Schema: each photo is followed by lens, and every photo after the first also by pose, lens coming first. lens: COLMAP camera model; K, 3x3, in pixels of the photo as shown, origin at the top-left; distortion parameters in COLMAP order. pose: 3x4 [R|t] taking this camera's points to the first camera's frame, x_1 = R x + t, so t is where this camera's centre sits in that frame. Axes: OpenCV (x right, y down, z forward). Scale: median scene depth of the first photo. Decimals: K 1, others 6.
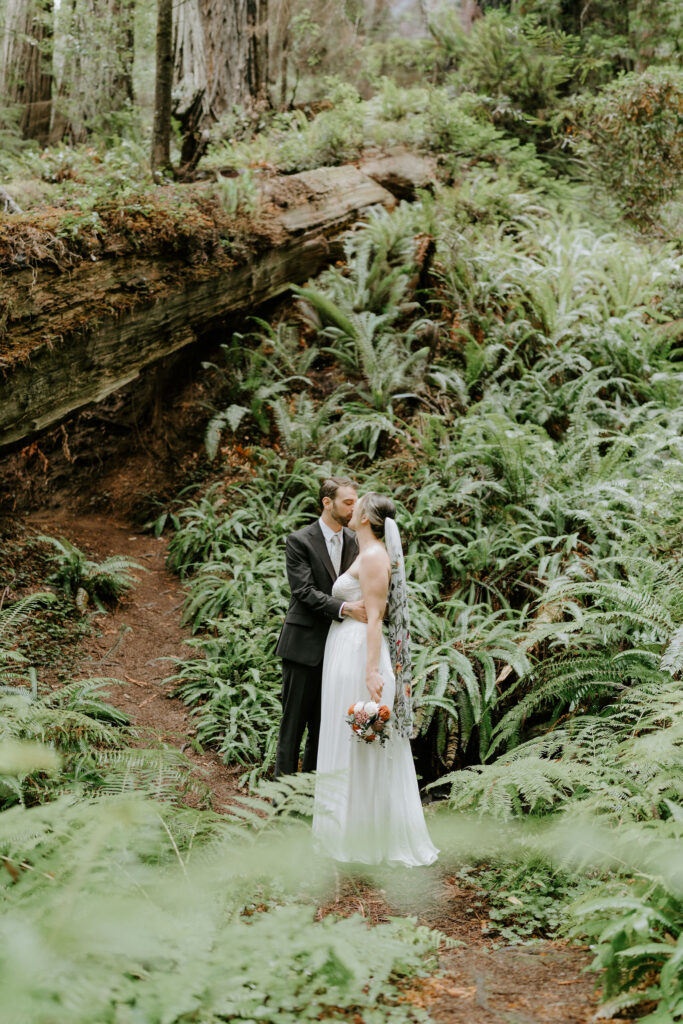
lens RADIAL K [[1047.5, 0, 370.4], [0, 1047.5, 512.5], [0, 0, 1]] dist [-0.006363, -0.002133]
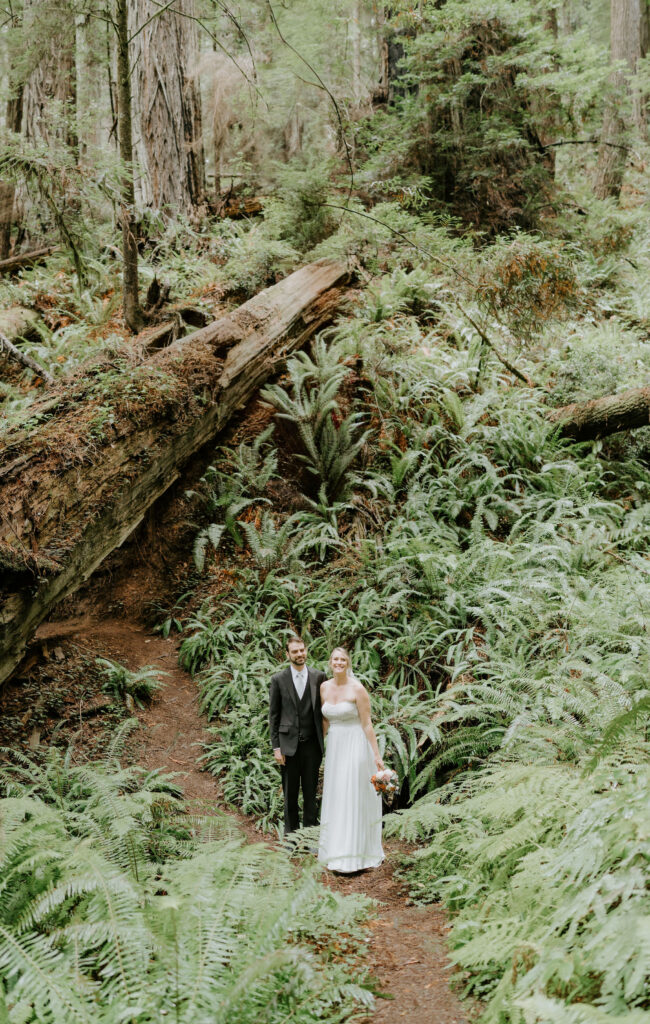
lens RADIAL K [[1021.3, 0, 325.0], [0, 1021.3, 512.0], [0, 0, 1]] dist [-0.002316, 0.006857]
pose [[0.997721, -0.067224, 0.005874, 0.000760], [0.067338, 0.997485, -0.022132, -0.112652], [-0.004372, 0.022477, 0.999738, -0.356626]]
